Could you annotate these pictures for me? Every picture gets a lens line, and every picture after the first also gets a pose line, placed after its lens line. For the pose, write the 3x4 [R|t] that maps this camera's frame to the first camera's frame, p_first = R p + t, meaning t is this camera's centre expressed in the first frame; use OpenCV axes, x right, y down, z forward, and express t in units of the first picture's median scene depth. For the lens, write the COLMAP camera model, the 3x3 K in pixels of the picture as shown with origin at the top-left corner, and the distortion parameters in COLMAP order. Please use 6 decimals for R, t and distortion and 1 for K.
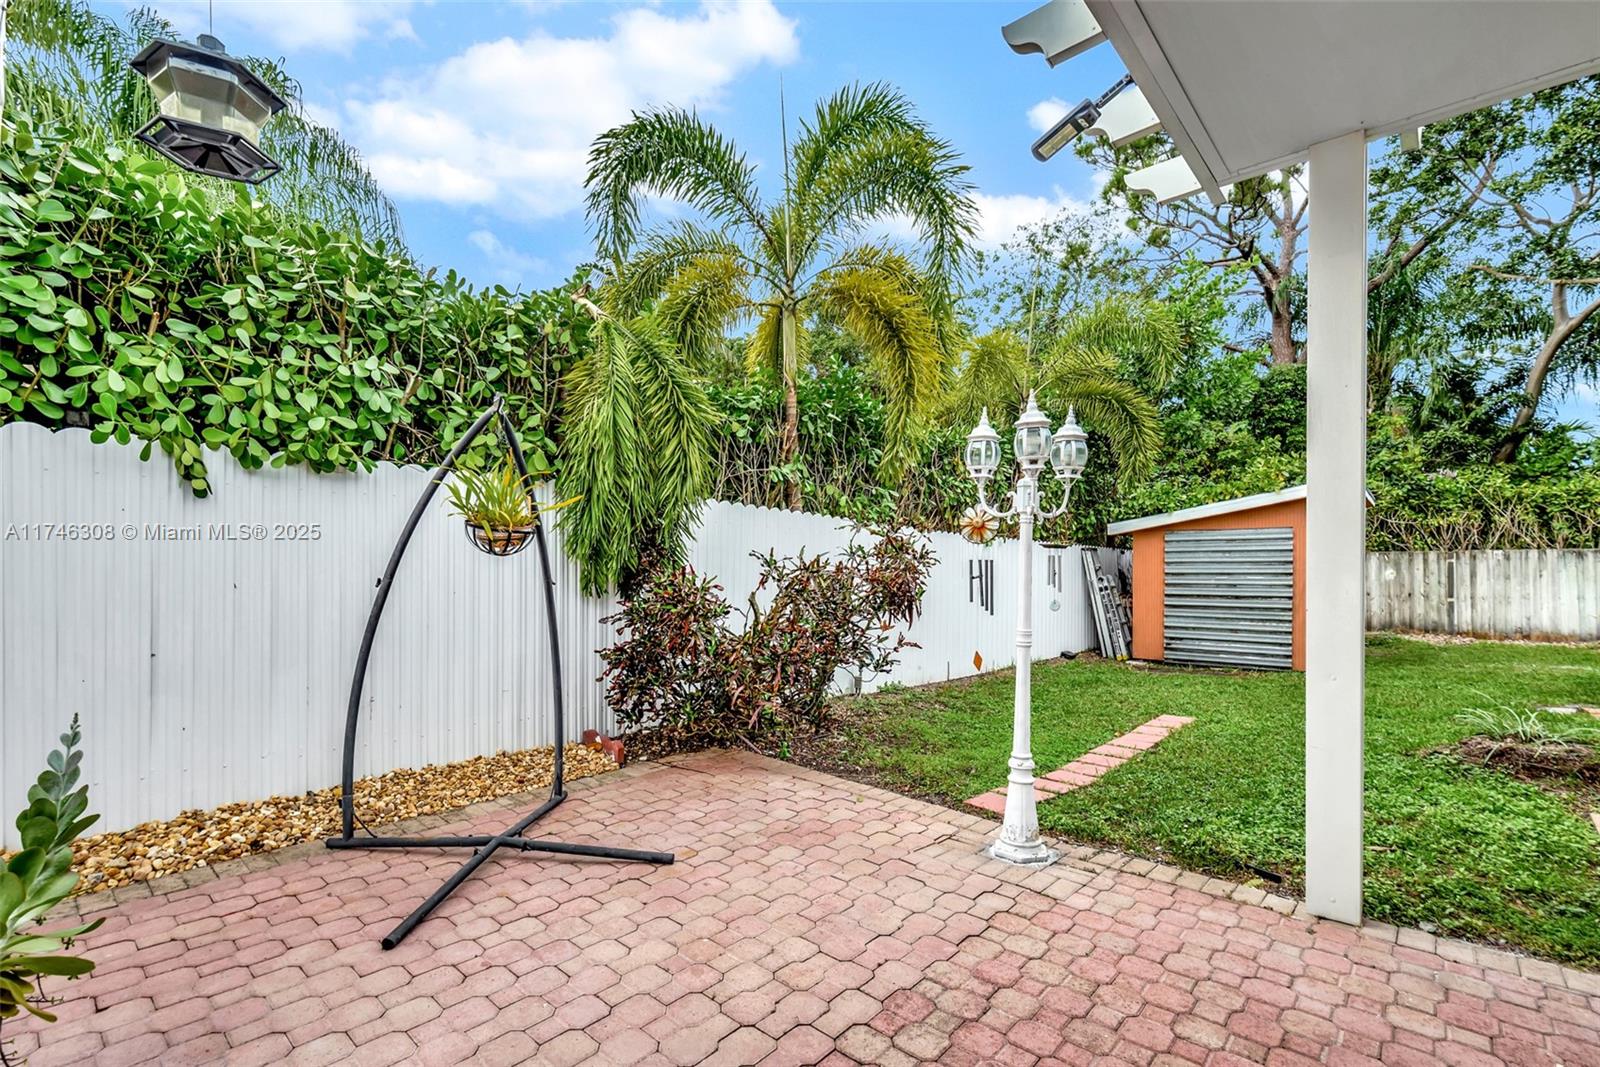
lens RADIAL K [[705.6, 0, 810.5], [0, 705.6, 572.8], [0, 0, 1]] dist [-0.003155, 0.001921]
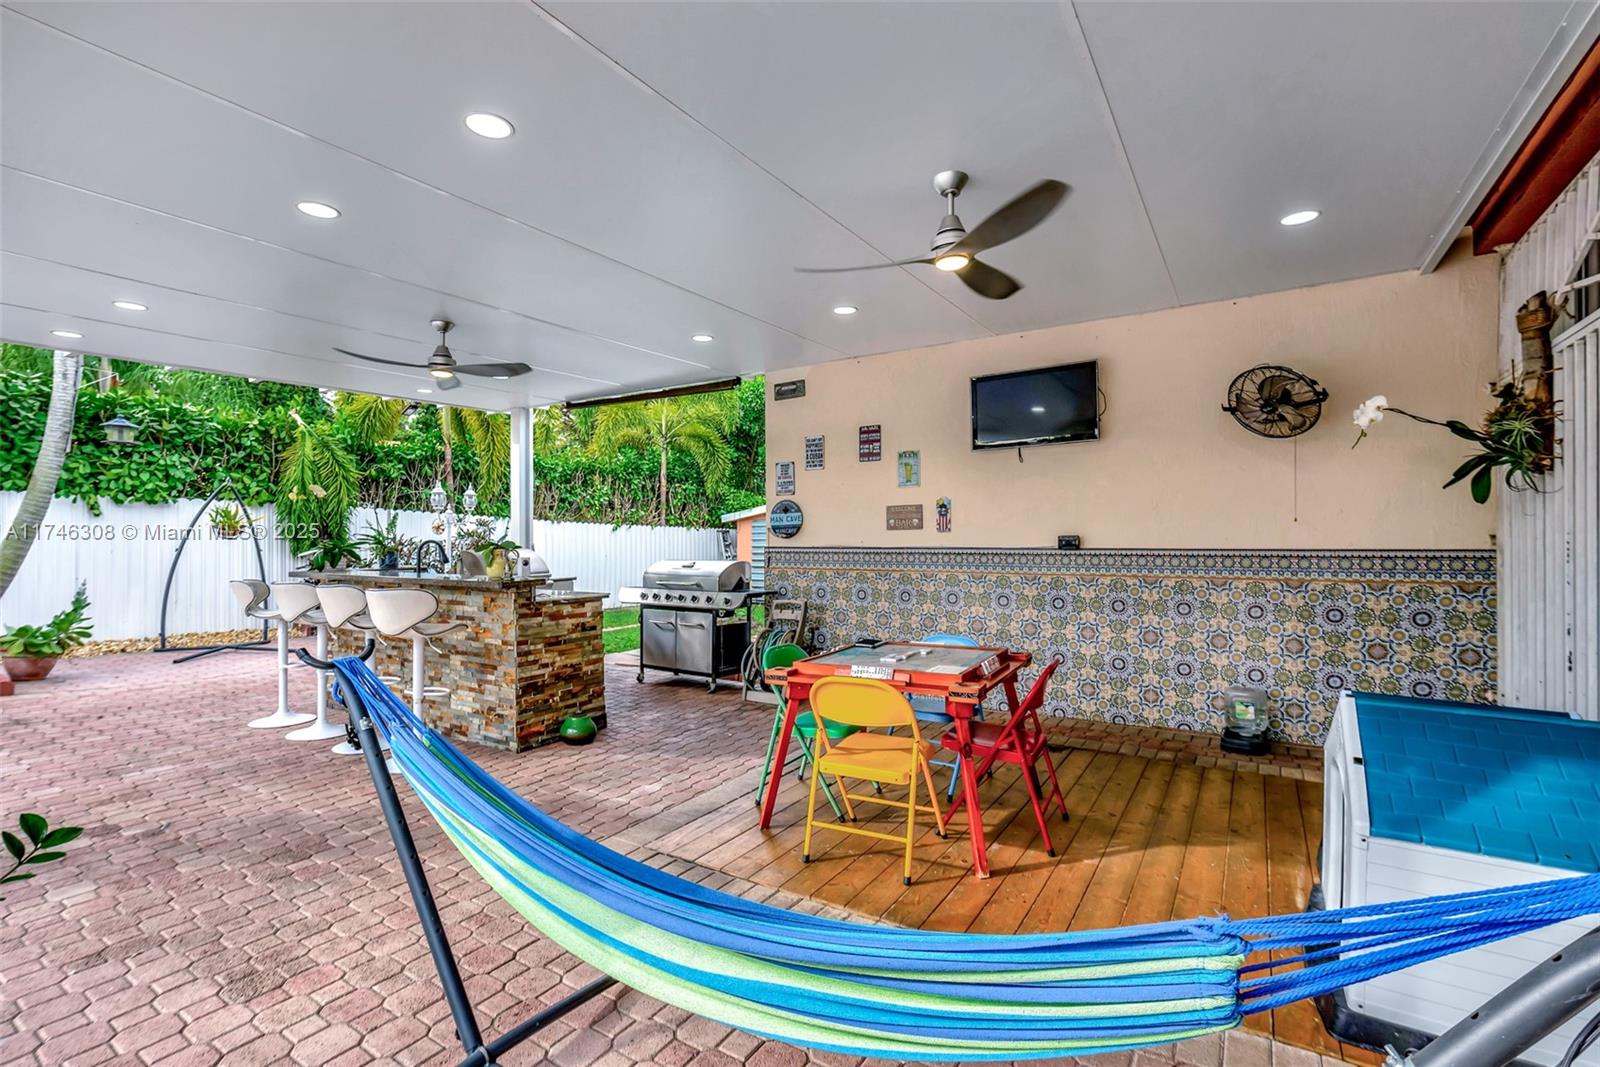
lens RADIAL K [[705.6, 0, 828.1], [0, 705.6, 545.9], [0, 0, 1]] dist [-0.003155, 0.001921]
pose [[0.988165, -0.001269, 0.153386, 0.516946], [0.001227, 0.999999, 0.000370, 0.000645], [-0.153387, -0.000177, 0.988166, -0.733919]]
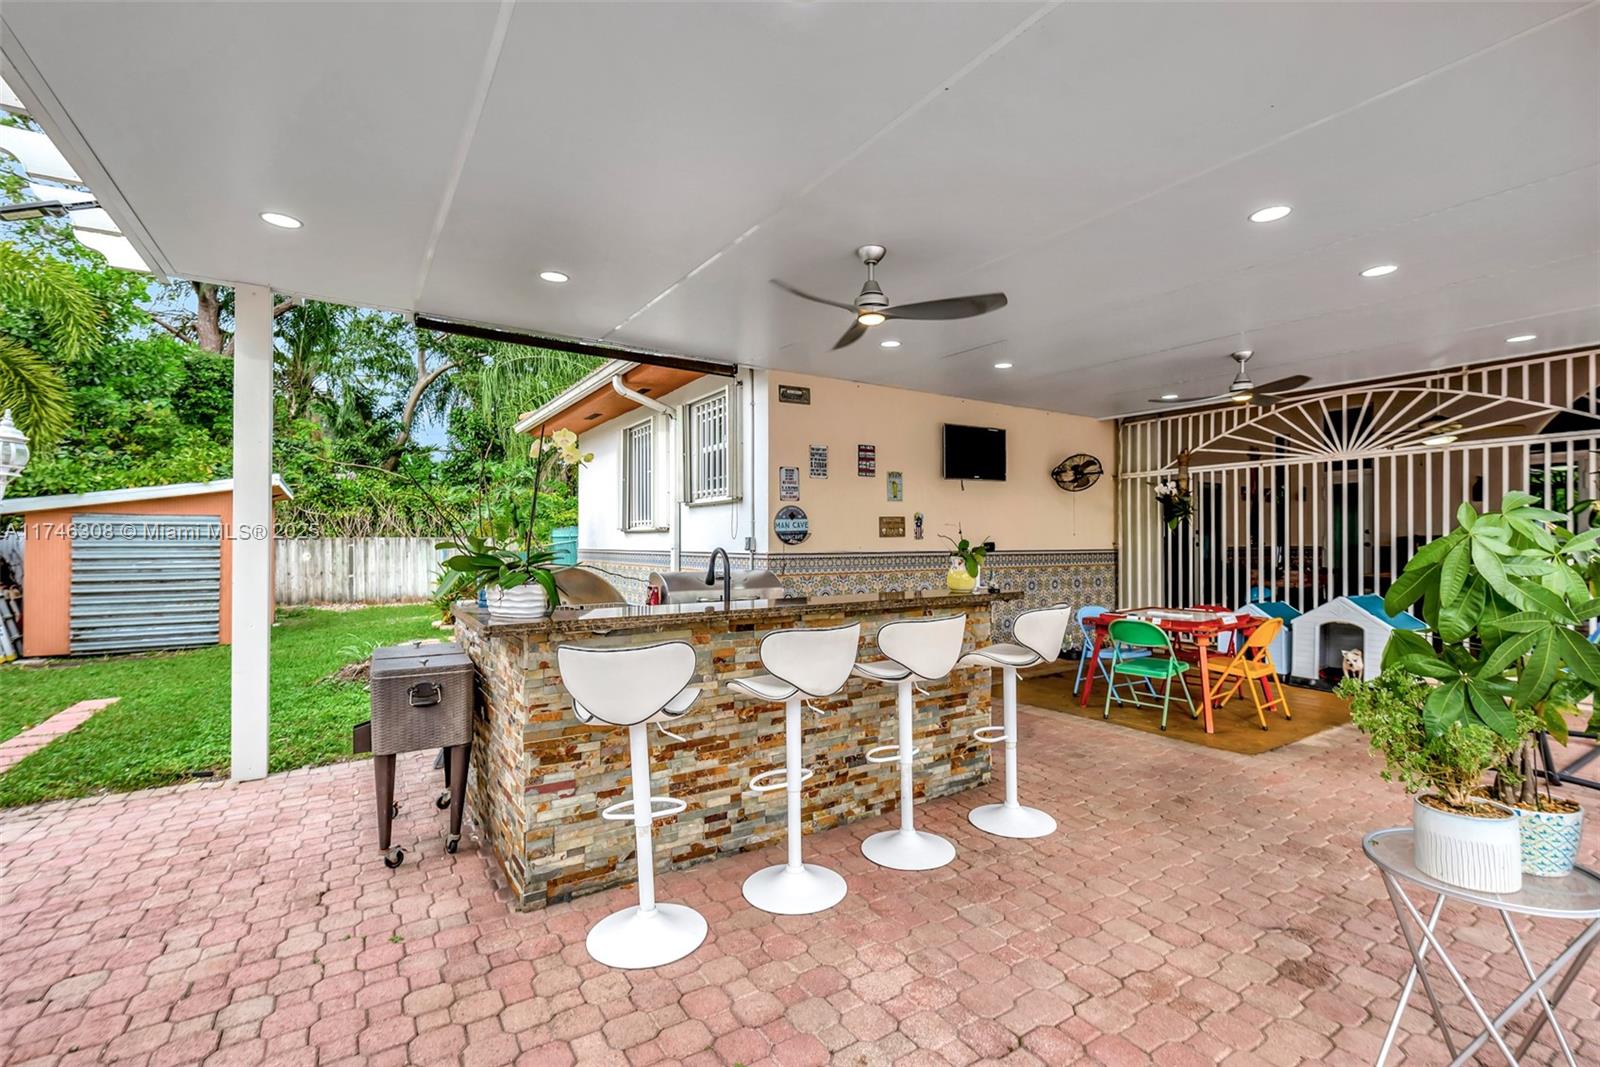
lens RADIAL K [[705.6, 0, 796.7], [0, 705.6, 534.3], [0, 0, 1]] dist [-0.003155, 0.001921]
pose [[0.279566, 0.016704, 0.959981, -0.128580], [0.010954, 0.999728, -0.020586, -0.002725], [-0.960064, 0.016271, 0.279307, -0.183107]]
